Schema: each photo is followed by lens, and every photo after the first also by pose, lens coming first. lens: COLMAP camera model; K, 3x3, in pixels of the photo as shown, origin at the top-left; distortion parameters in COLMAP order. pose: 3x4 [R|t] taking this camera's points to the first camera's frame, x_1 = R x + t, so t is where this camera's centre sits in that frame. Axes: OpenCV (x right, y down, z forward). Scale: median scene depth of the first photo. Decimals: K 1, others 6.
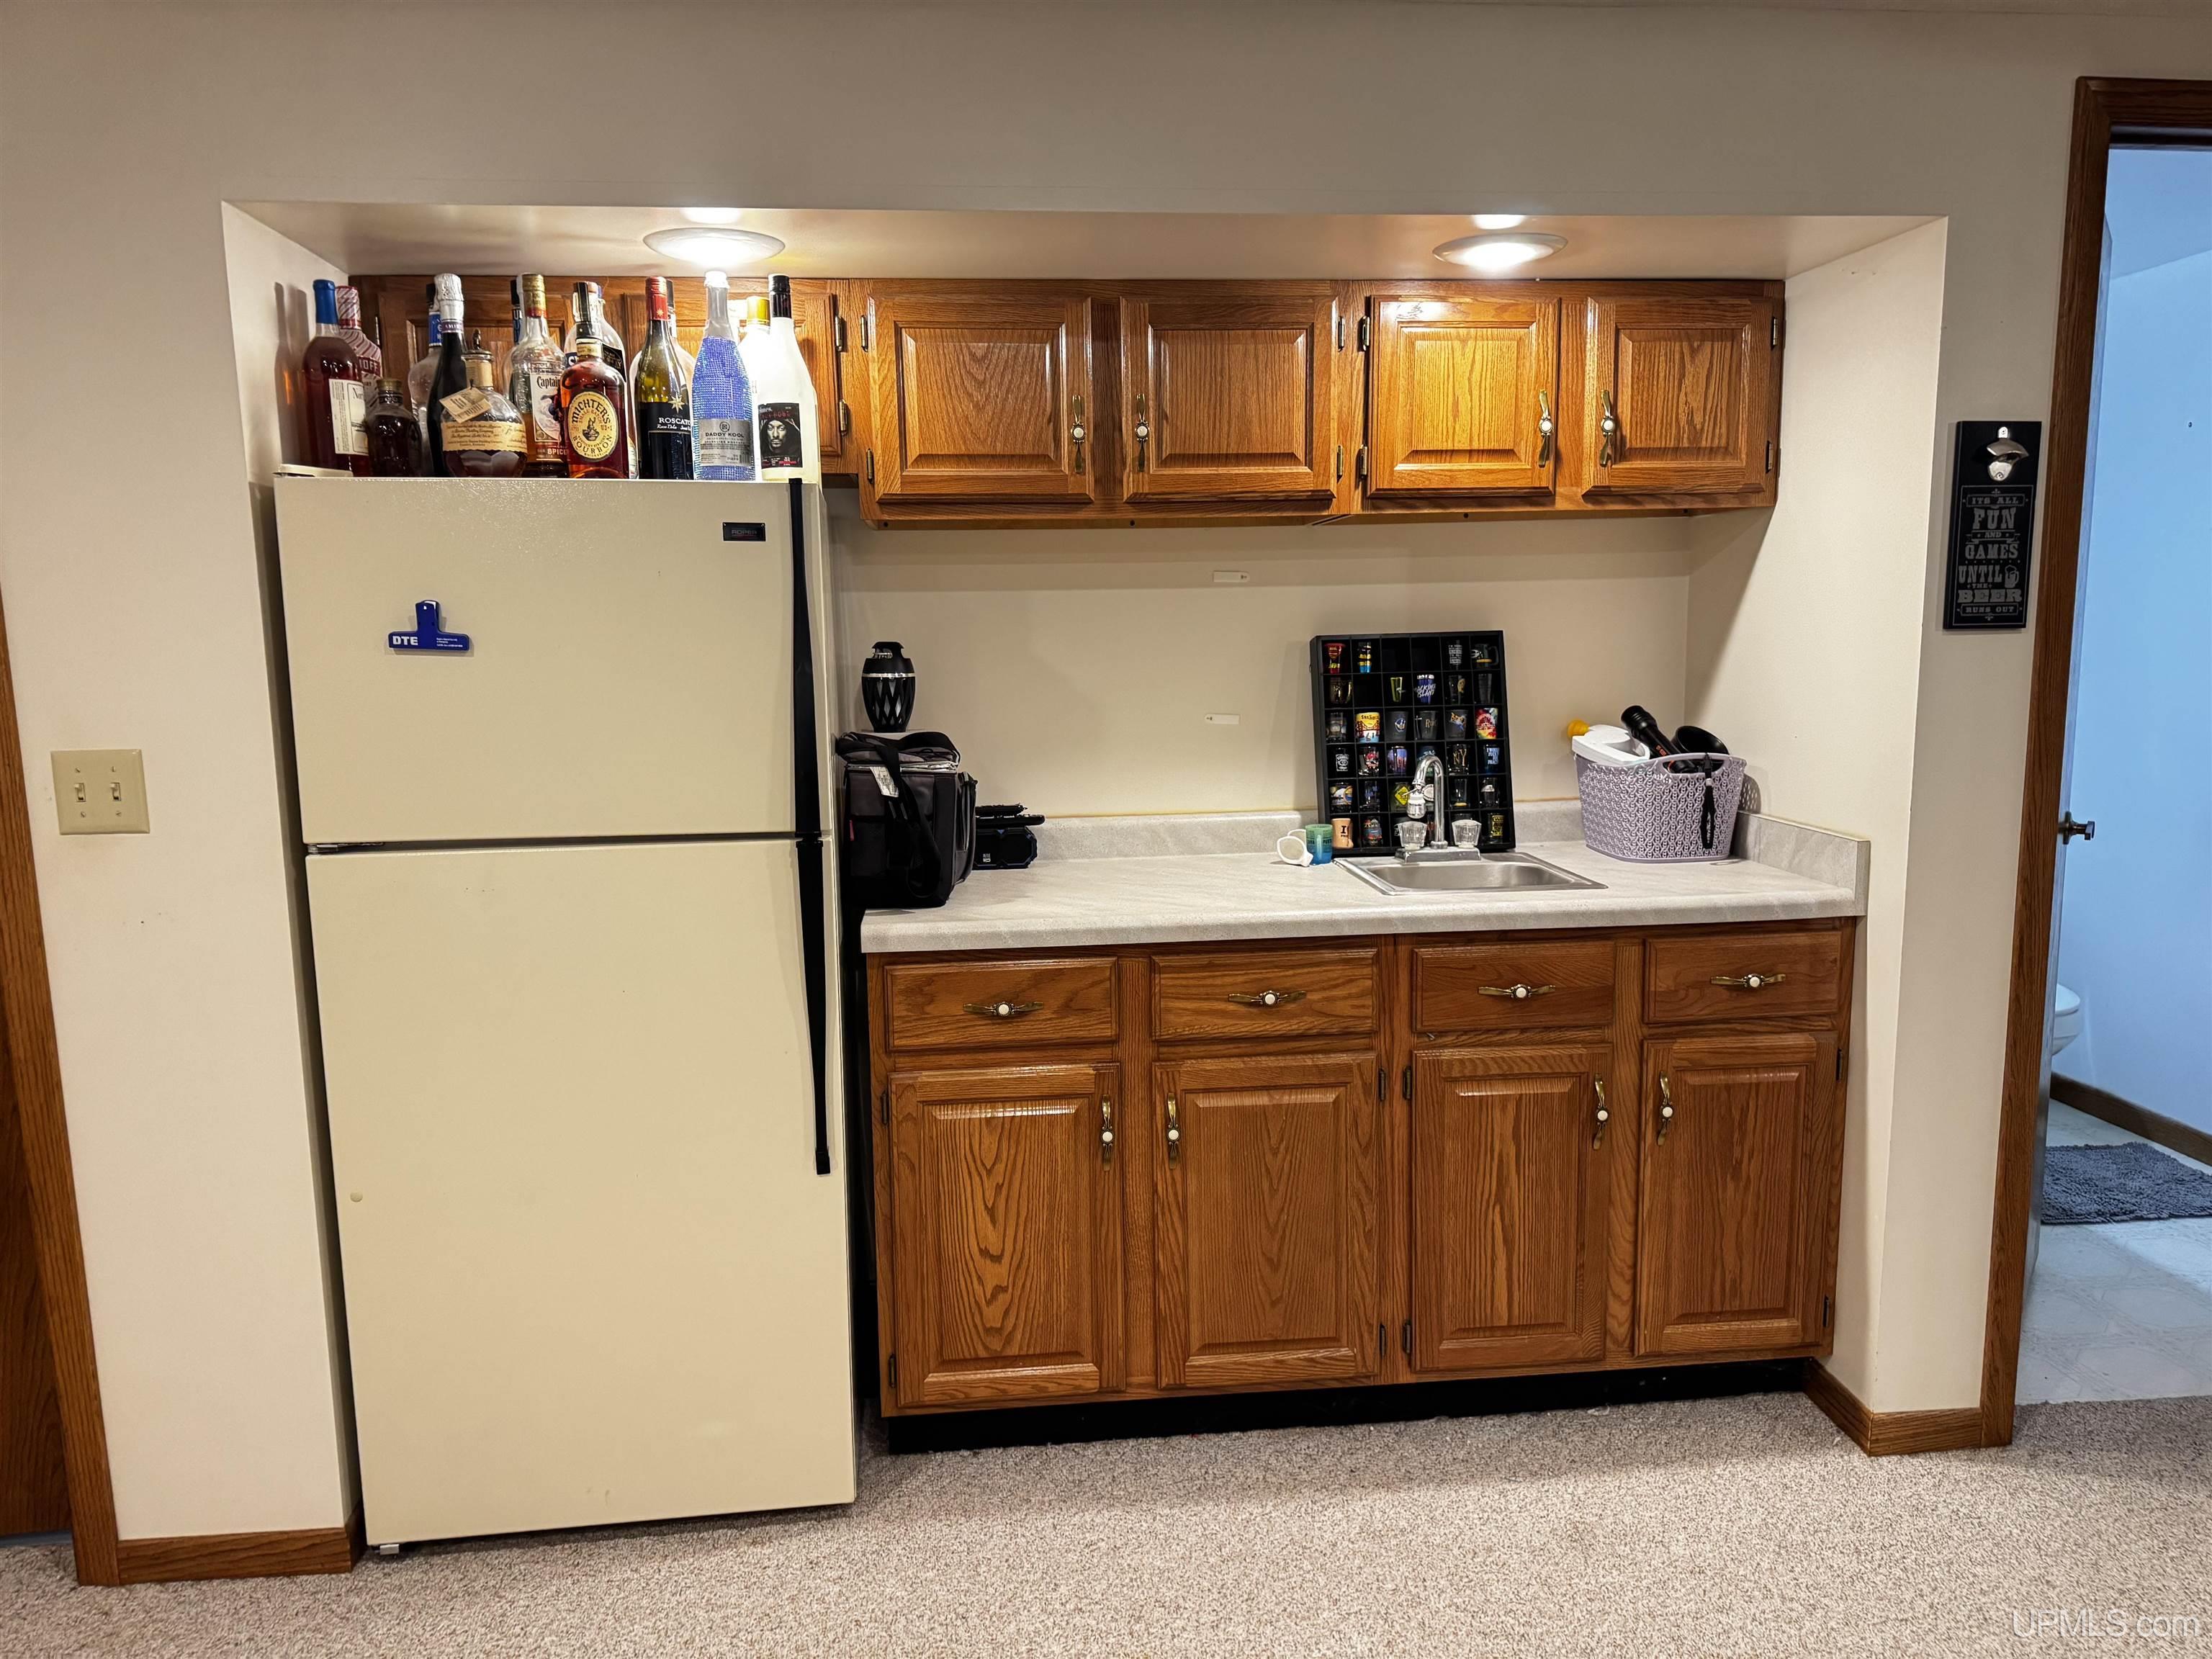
lens RADIAL K [[1547.7, 0, 1107.6], [0, 1547.7, 846.4], [0, 0, 1]] dist [0.032737, -0.015818]
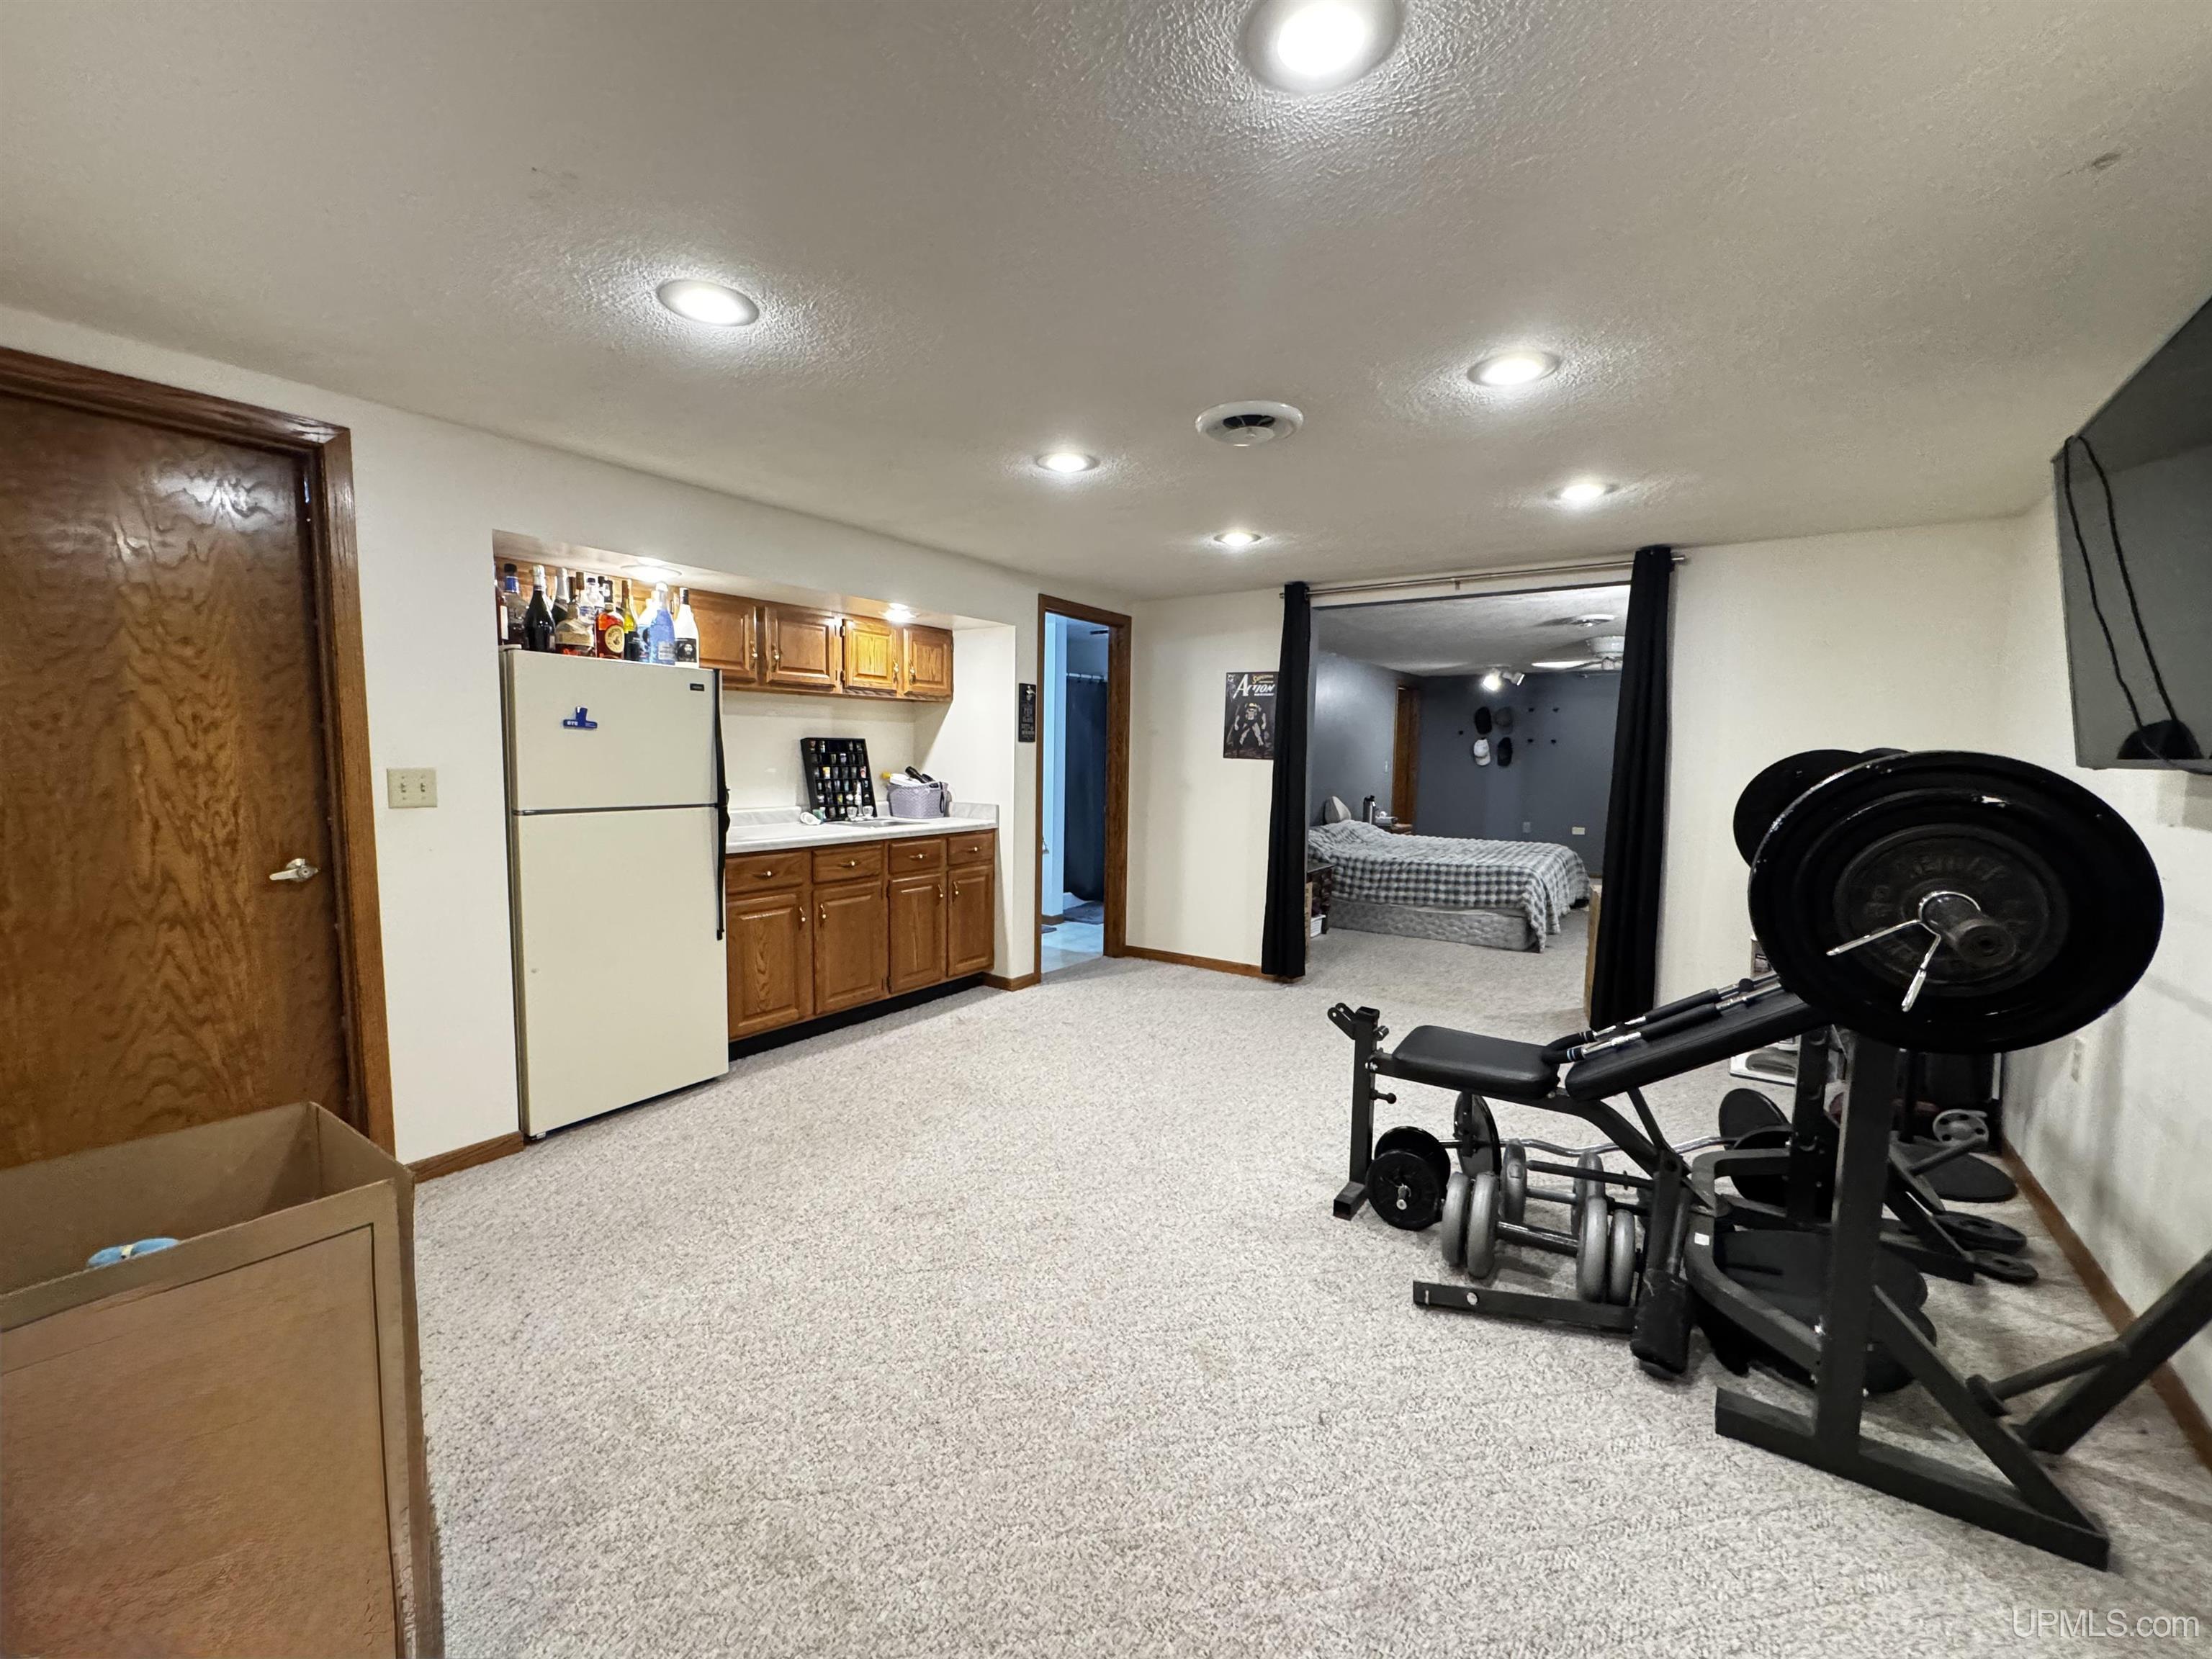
lens RADIAL K [[883.1, 0, 1107.5], [0, 883.1, 826.0], [0, 0, 1]] dist [-0.002689, 0.000220]
pose [[0.650744, -0.038692, 0.758311, -0.766112], [0.082241, 0.996417, -0.019734, 0.094867], [-0.754830, 0.075206, 0.651594, -0.384809]]
